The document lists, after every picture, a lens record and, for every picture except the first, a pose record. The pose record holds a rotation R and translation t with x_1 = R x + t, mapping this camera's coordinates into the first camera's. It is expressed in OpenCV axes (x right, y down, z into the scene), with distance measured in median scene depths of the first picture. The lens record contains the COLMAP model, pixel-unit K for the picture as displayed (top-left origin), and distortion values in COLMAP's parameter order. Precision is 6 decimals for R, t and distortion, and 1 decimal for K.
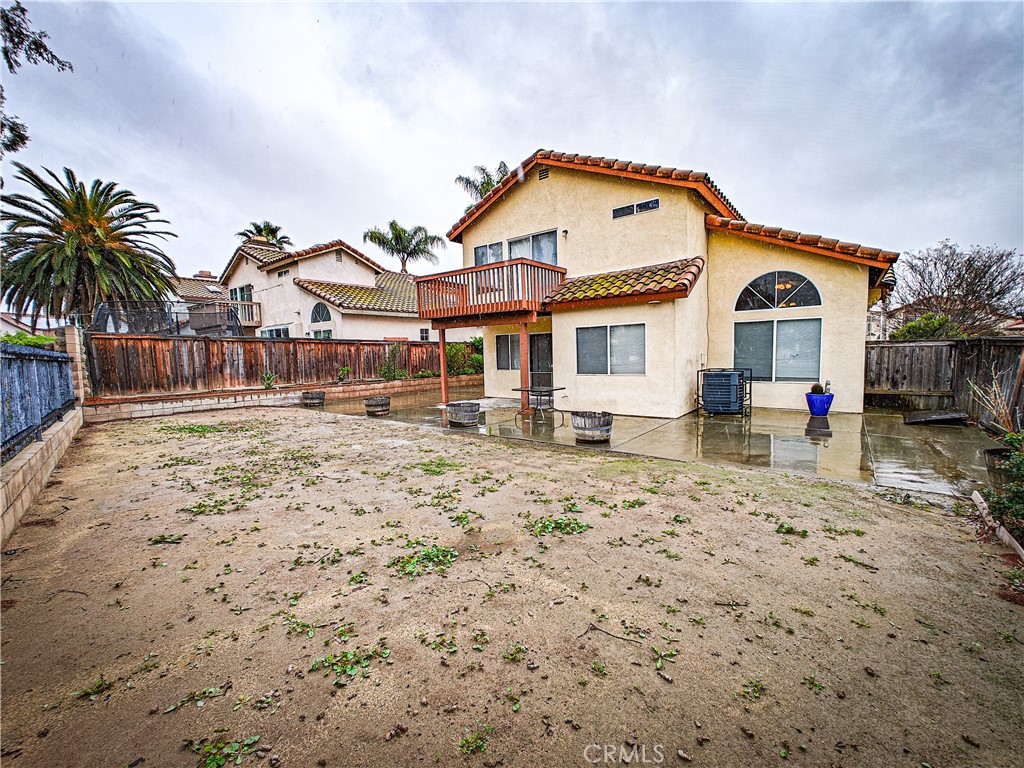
lens RADIAL K [[417.8, 0, 512.0], [0, 417.8, 384.0], [0, 0, 1]] dist [0.000159, 0.000069]
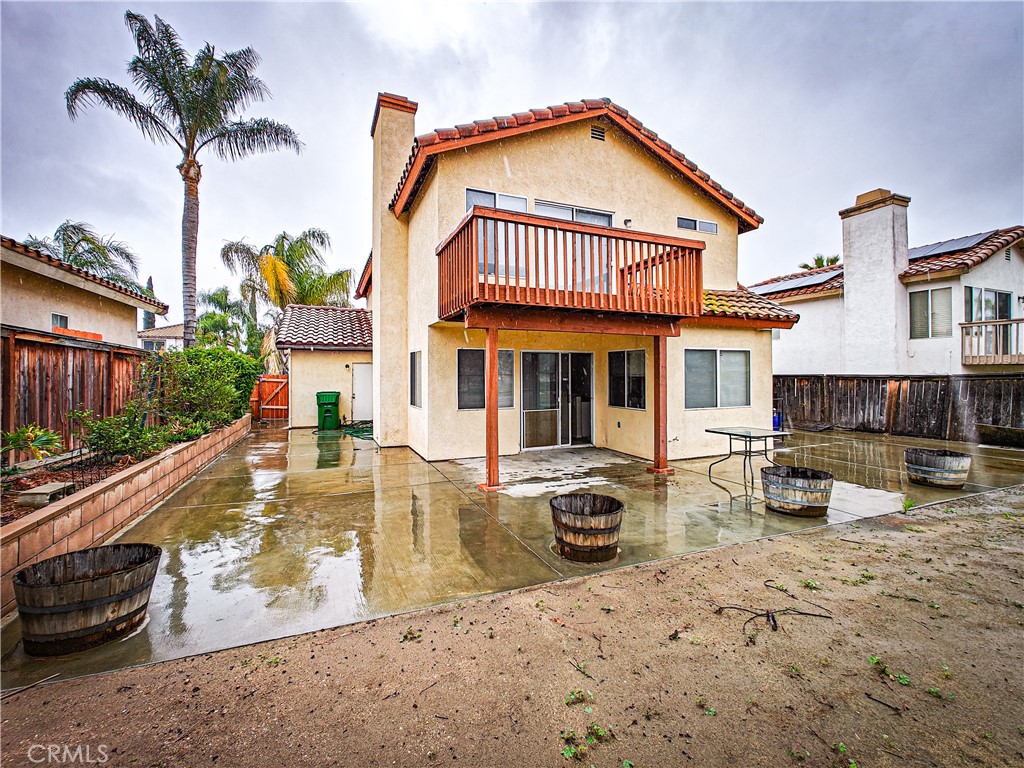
lens RADIAL K [[435.0, 0, 508.8], [0, 435.0, 371.5], [0, 0, 1]] dist [0.001189, 0.000473]
pose [[0.498831, 0.039487, 0.865799, -0.690635], [0.059706, 0.995023, -0.079780, -0.046974], [-0.864640, 0.091491, 0.493991, 0.873079]]
